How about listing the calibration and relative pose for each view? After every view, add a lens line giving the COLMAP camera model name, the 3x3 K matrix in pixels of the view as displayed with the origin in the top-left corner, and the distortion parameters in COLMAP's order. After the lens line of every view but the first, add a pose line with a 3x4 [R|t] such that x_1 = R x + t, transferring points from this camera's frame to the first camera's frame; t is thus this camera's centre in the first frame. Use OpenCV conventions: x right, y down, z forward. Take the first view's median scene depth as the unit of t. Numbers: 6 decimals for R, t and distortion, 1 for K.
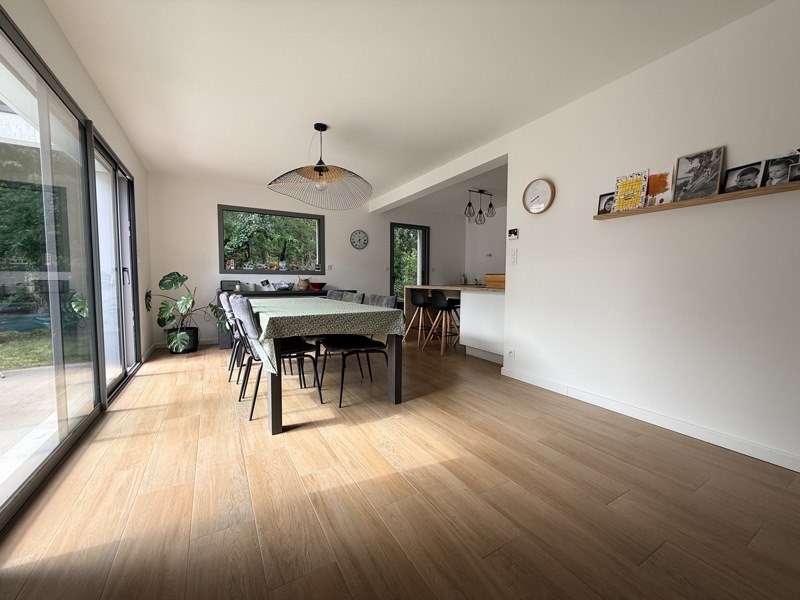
lens RADIAL K [[319.9, 0, 399.7], [0, 319.9, 300.3], [0, 0, 1]] dist [0.000273, 0.000019]
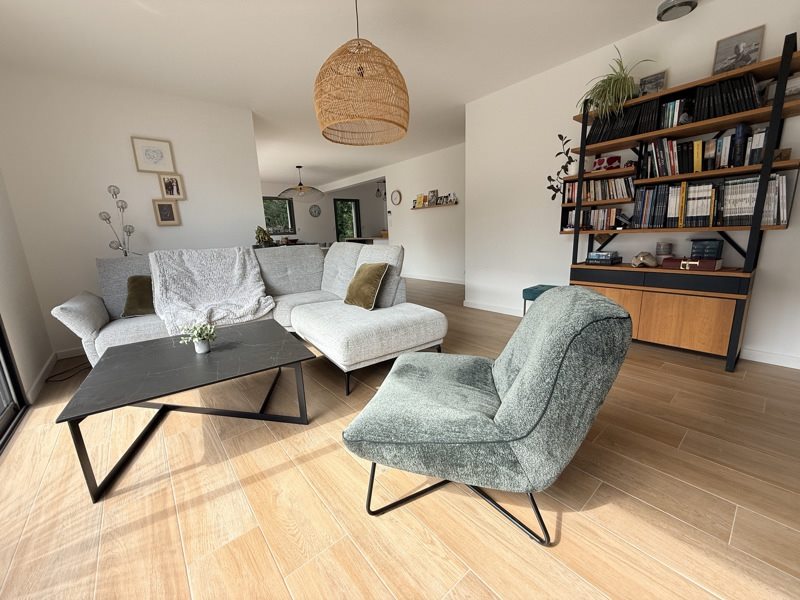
lens RADIAL K [[319.9, 0, 400.3], [0, 319.9, 301.8], [0, 0, 1]] dist [0.000273, 0.000019]
pose [[0.985241, -0.081523, 0.150514, 0.032723], [0.057796, 0.986100, 0.155779, 0.068107], [-0.161122, -0.144781, 0.976257, -1.329586]]
